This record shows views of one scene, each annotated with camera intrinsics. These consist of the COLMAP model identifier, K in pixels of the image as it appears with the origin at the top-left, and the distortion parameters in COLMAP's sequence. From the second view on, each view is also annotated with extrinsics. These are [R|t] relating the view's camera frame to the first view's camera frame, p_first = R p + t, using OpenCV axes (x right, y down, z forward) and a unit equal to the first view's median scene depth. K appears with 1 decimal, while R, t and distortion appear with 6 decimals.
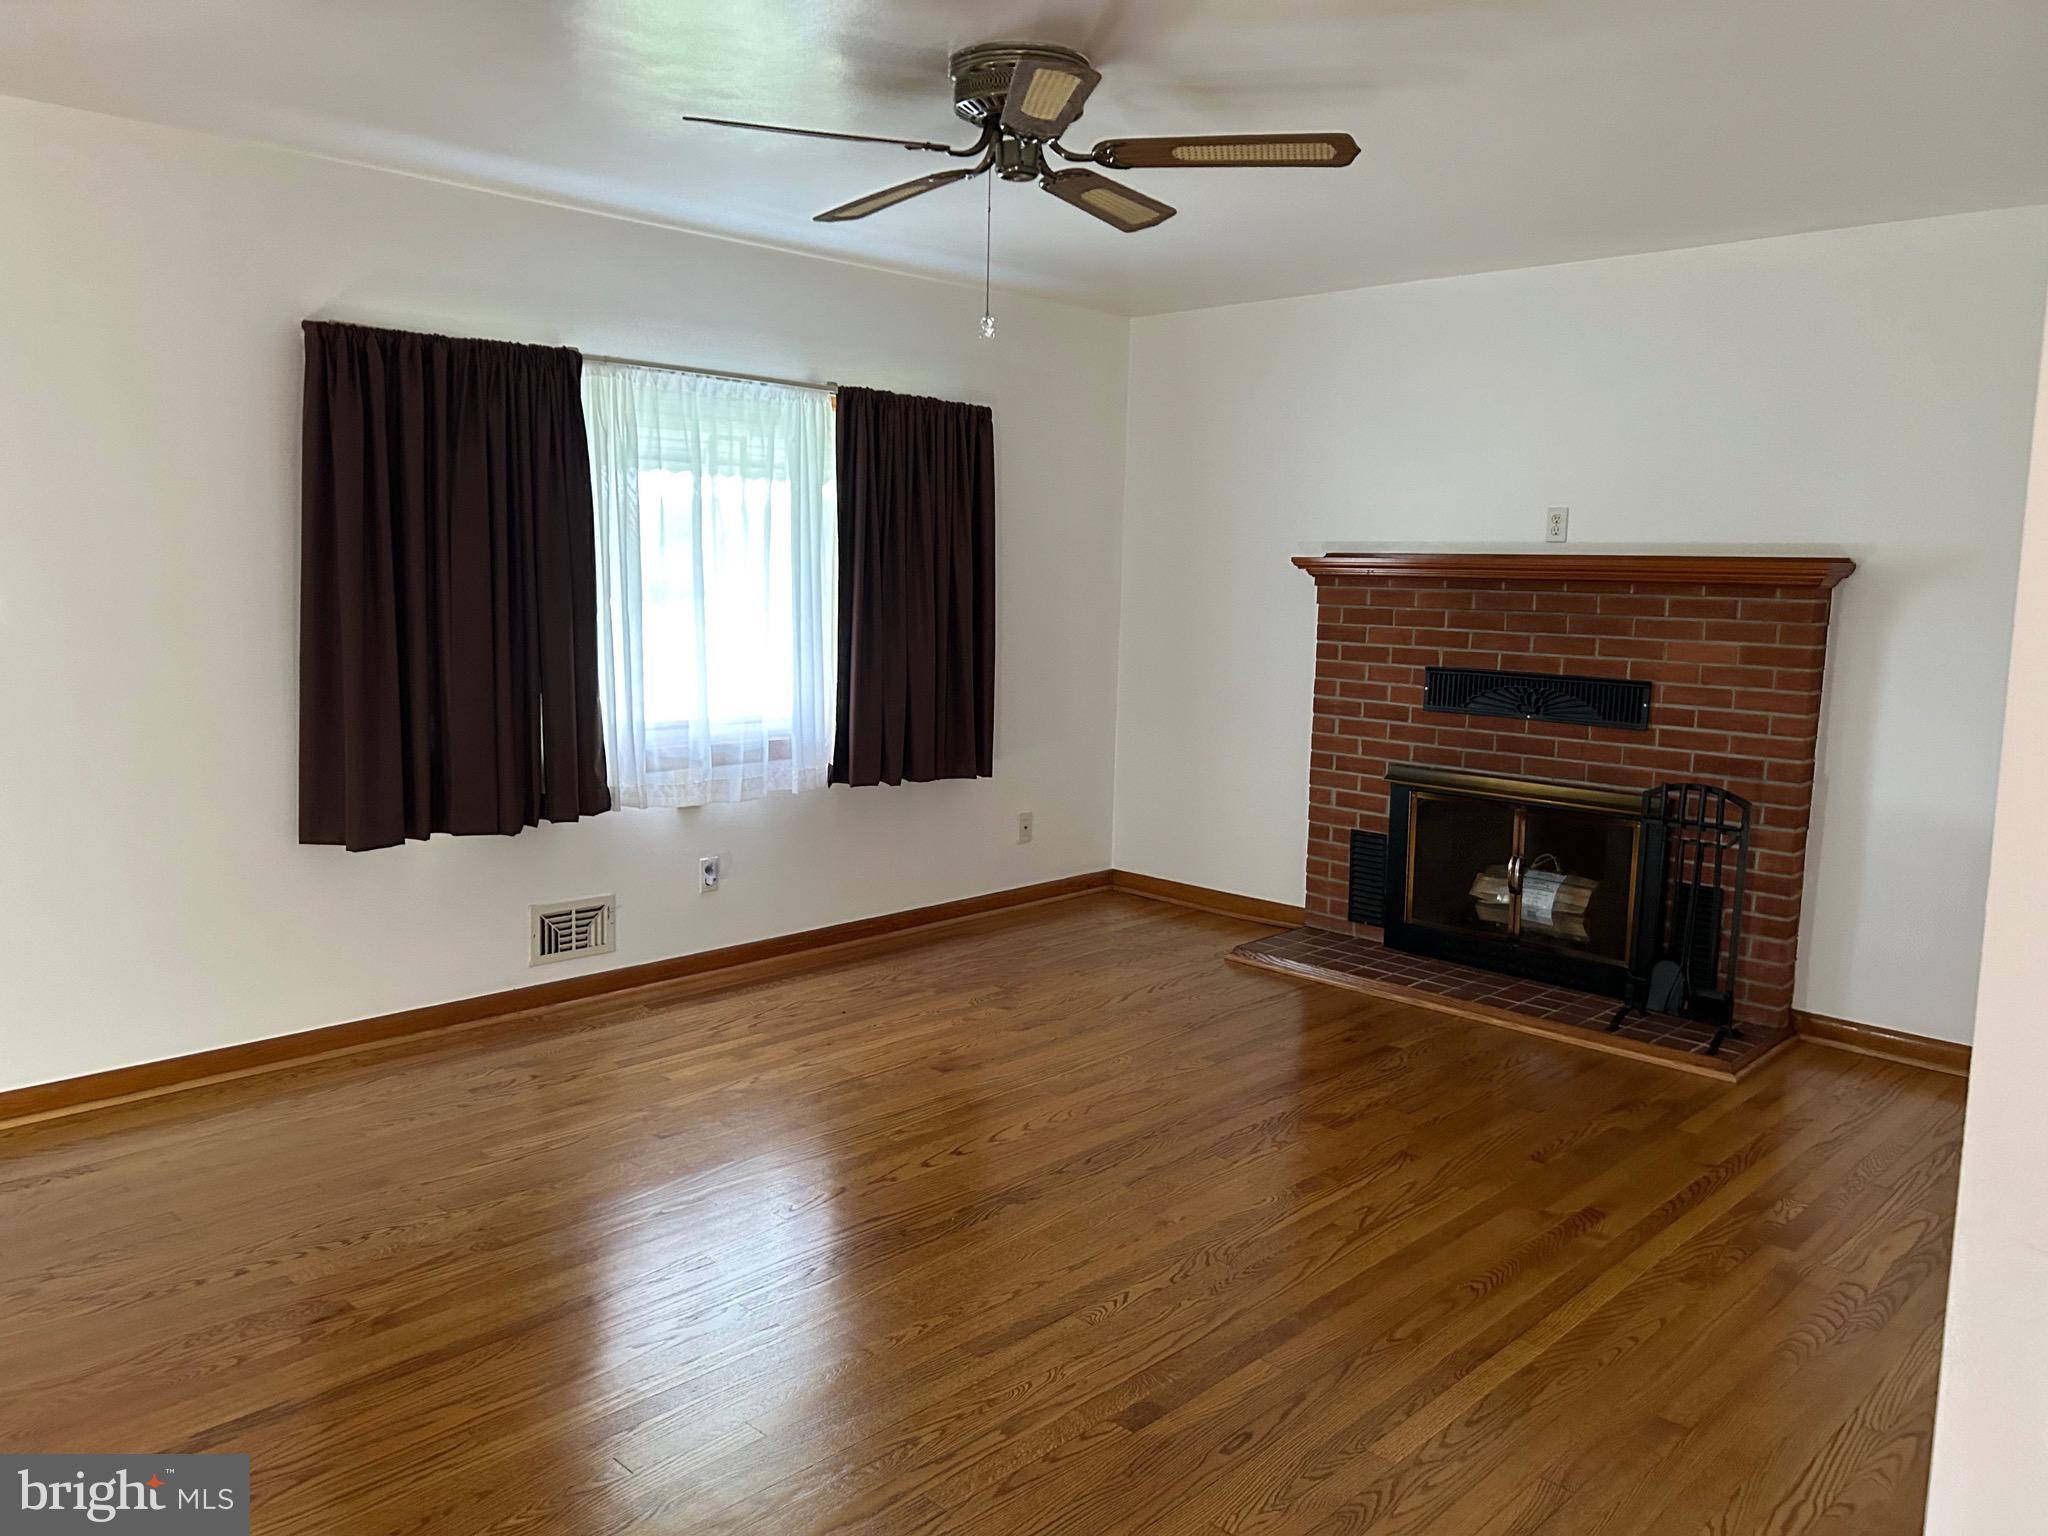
lens RADIAL K [[1551.3, 0, 1018.0], [0, 1551.3, 761.9], [0, 0, 1]] dist [0.058676, -0.061913]
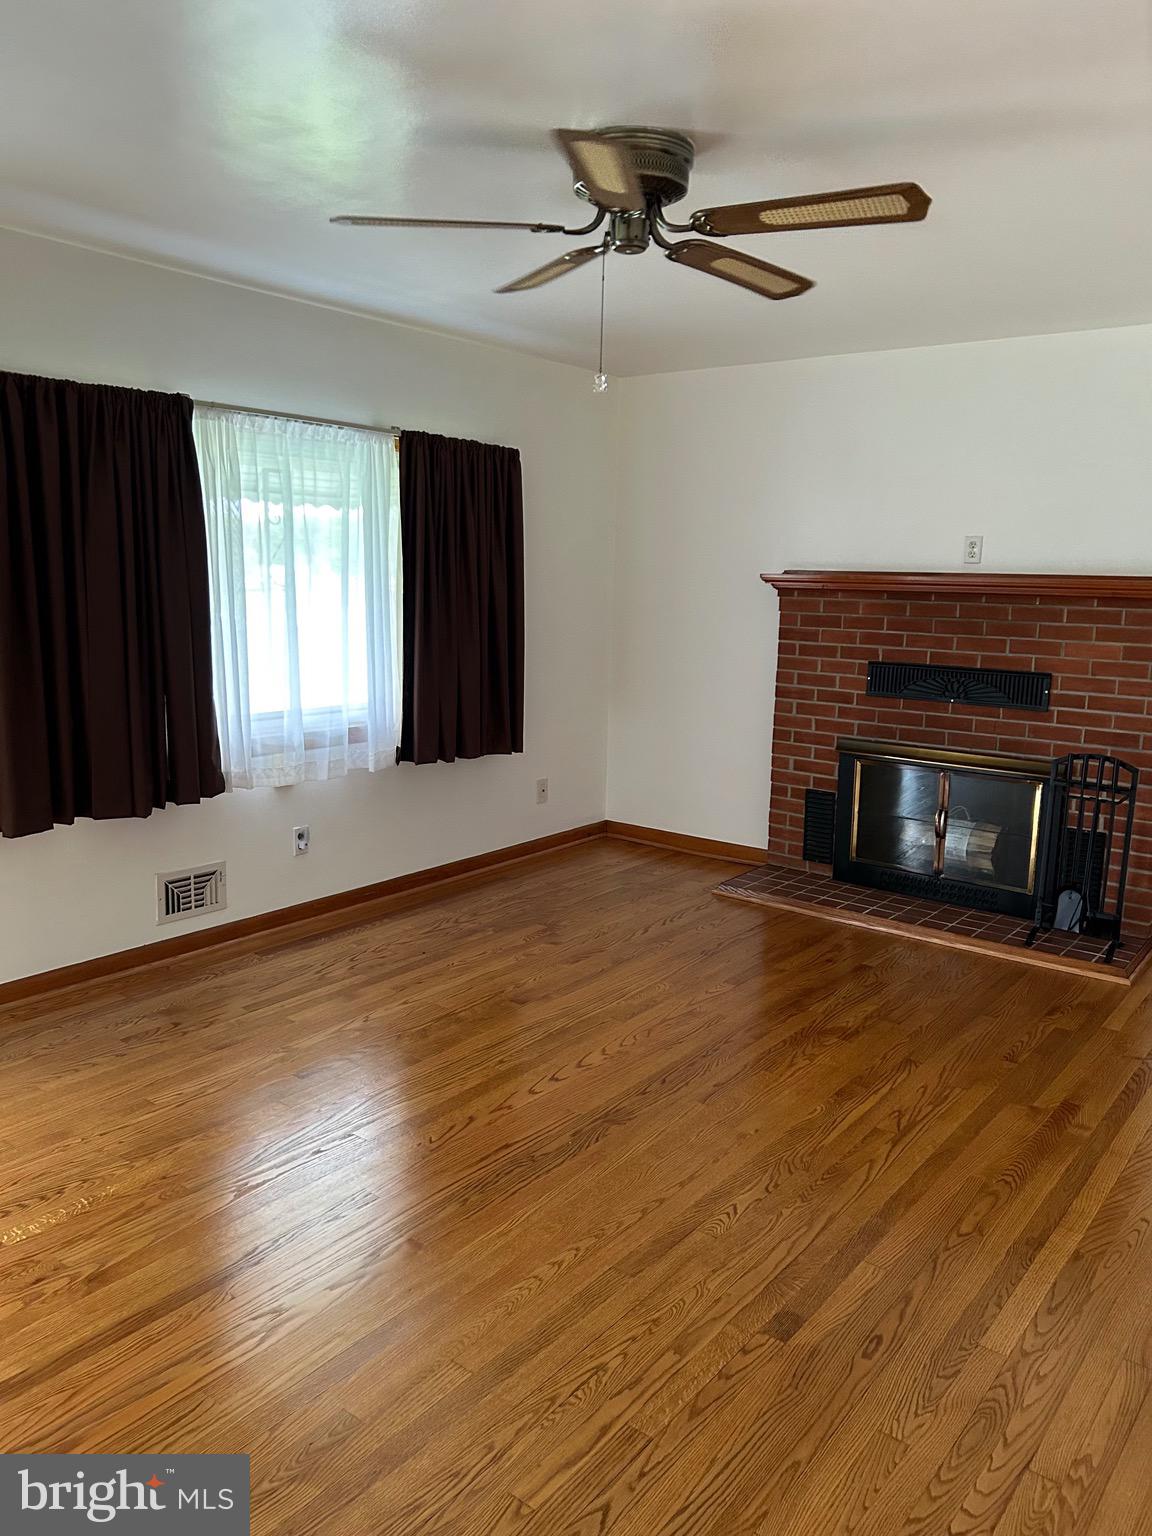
lens RADIAL K [[1152.0, 0, 576.0], [0, 1152.0, 768.0], [0, 0, 1]] dist [0.034572, -0.029810]
pose [[0.993115, -0.018860, 0.115614, -0.097459], [0.013538, 0.998820, 0.046644, -0.024017], [-0.116357, -0.044758, 0.992198, 0.100633]]
